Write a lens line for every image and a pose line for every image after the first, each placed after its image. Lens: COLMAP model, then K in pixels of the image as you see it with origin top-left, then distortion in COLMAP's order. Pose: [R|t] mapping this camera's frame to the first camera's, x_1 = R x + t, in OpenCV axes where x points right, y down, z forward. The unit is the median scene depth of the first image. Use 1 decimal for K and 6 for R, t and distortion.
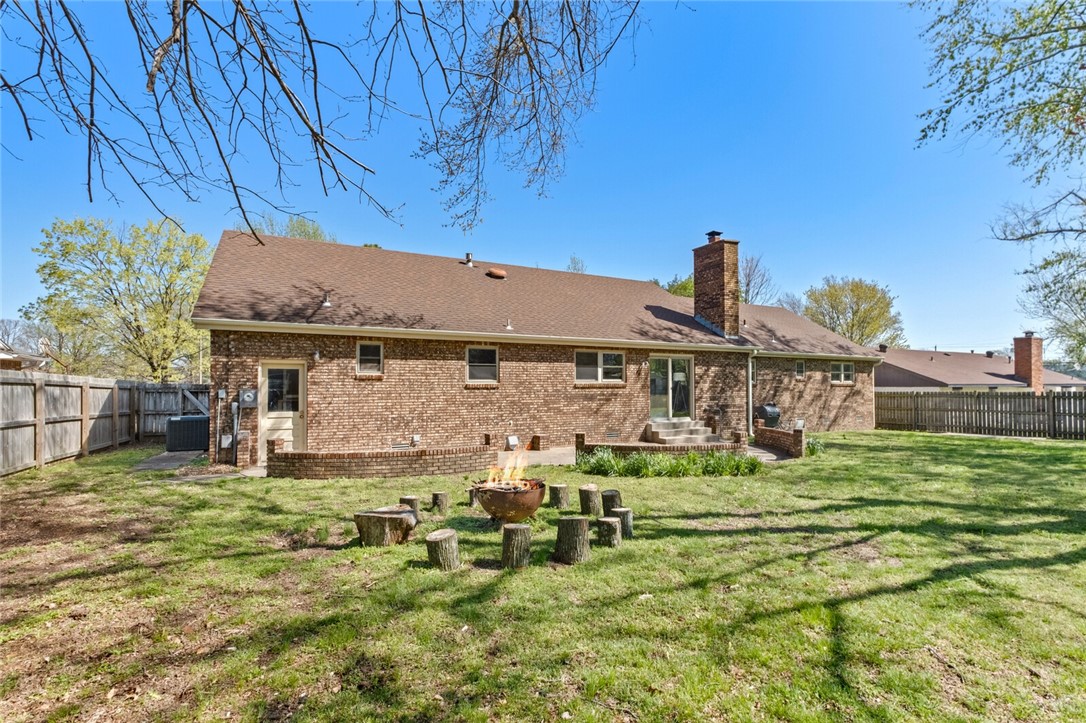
lens RADIAL K [[486.5, 0, 540.8], [0, 486.5, 367.6], [0, 0, 1]] dist [0.000864, -0.000426]
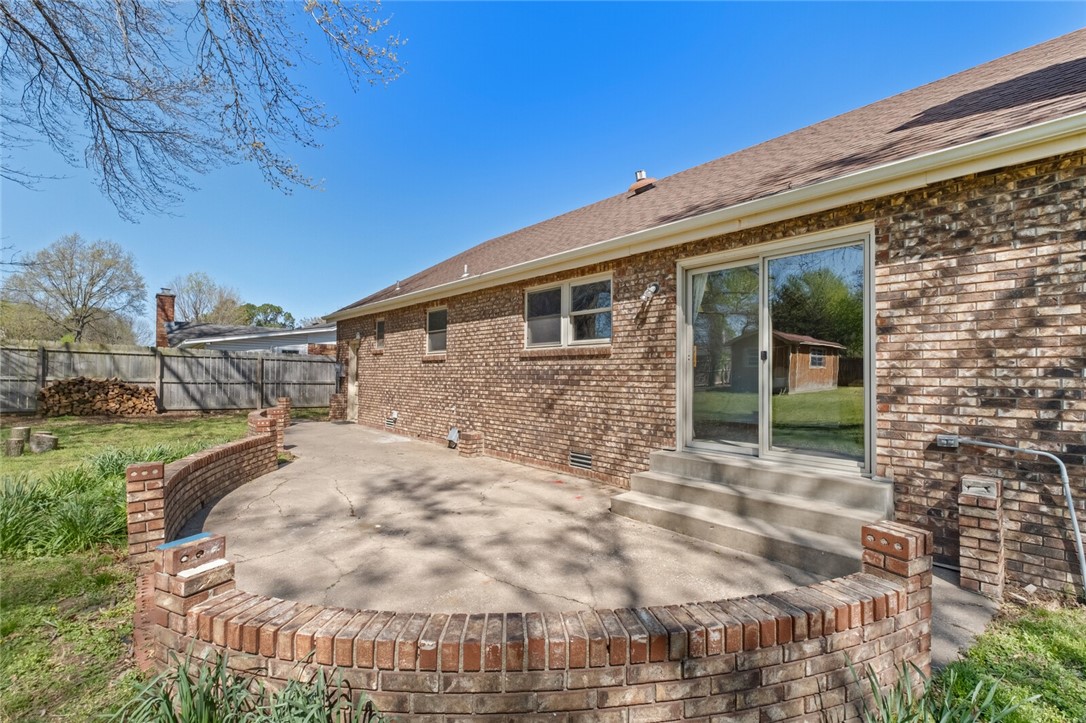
lens RADIAL K [[486.5, 0, 540.8], [0, 486.5, 367.6], [0, 0, 1]] dist [0.000864, -0.000426]
pose [[0.214182, -0.013911, -0.976695, 0.567766], [0.018606, 0.999775, -0.010160, 0.053290], [0.976617, -0.015996, 0.214393, 0.834132]]
